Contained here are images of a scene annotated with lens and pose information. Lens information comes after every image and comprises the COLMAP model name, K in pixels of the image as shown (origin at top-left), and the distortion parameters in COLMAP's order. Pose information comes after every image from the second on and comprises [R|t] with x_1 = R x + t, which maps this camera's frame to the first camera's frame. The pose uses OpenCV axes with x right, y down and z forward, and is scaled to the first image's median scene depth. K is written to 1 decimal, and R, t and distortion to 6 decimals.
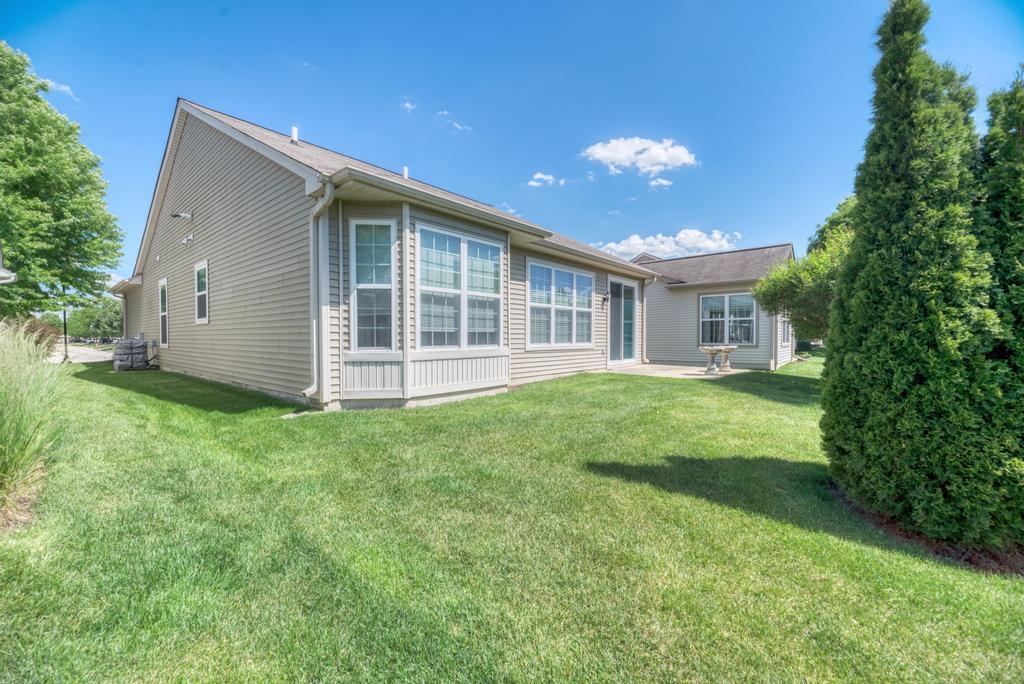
lens RADIAL K [[404.4, 0, 516.0], [0, 404.4, 341.7], [0, 0, 1]] dist [0.000735, 0.000055]
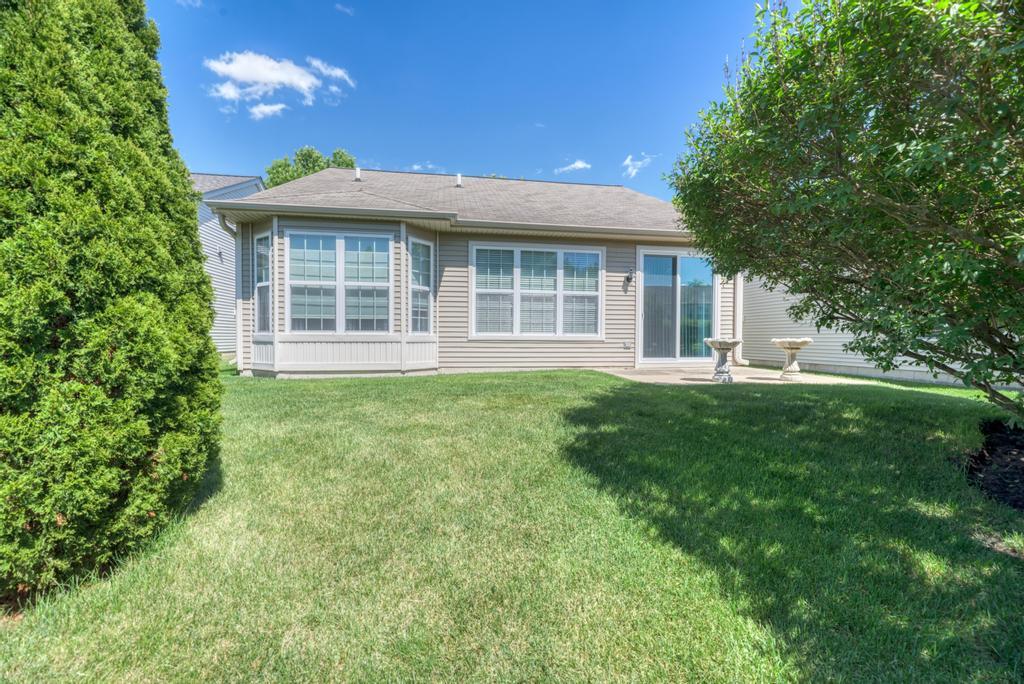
lens RADIAL K [[404.4, 0, 505.5], [0, 404.4, 342.8], [0, 0, 1]] dist [0.000735, 0.000055]
pose [[0.771822, 0.009376, -0.635770, 0.915393], [-0.010546, 0.999942, 0.001945, 0.035677], [0.635752, 0.005204, 0.771876, 0.410807]]
